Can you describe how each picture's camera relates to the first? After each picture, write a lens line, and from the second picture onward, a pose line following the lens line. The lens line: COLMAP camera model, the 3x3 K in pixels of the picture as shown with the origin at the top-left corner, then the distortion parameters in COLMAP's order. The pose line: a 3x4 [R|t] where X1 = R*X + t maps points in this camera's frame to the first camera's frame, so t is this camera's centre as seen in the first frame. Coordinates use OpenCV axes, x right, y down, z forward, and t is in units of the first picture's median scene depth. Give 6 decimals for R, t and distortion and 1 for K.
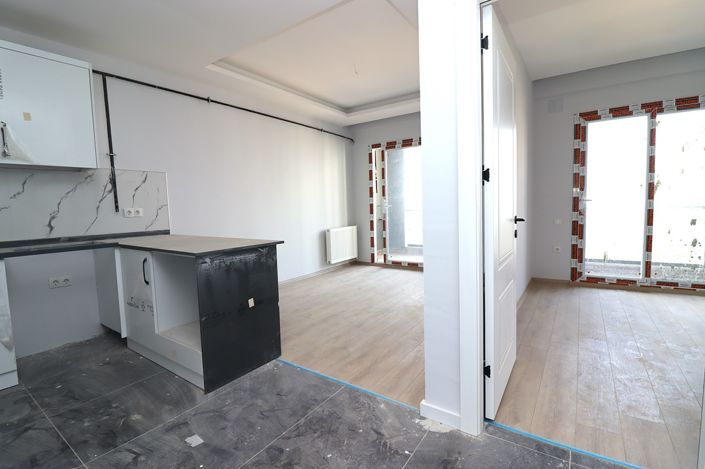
lens RADIAL K [[323.9, 0, 355.7], [0, 323.9, 231.1], [0, 0, 1]] dist [0.000447, -0.015314]
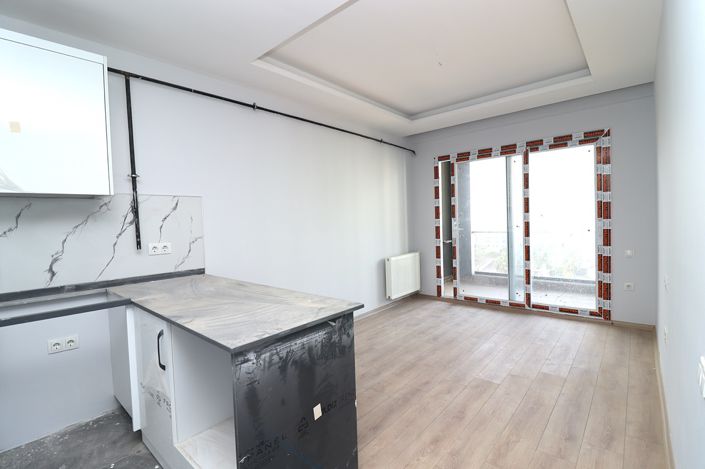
lens RADIAL K [[323.9, 0, 355.7], [0, 323.9, 231.1], [0, 0, 1]] dist [0.000447, -0.015314]
pose [[0.993700, -0.000568, -0.112073, -0.136479], [-0.004063, 0.999147, -0.041090, -0.073682], [0.112000, 0.041286, 0.992850, 0.288059]]
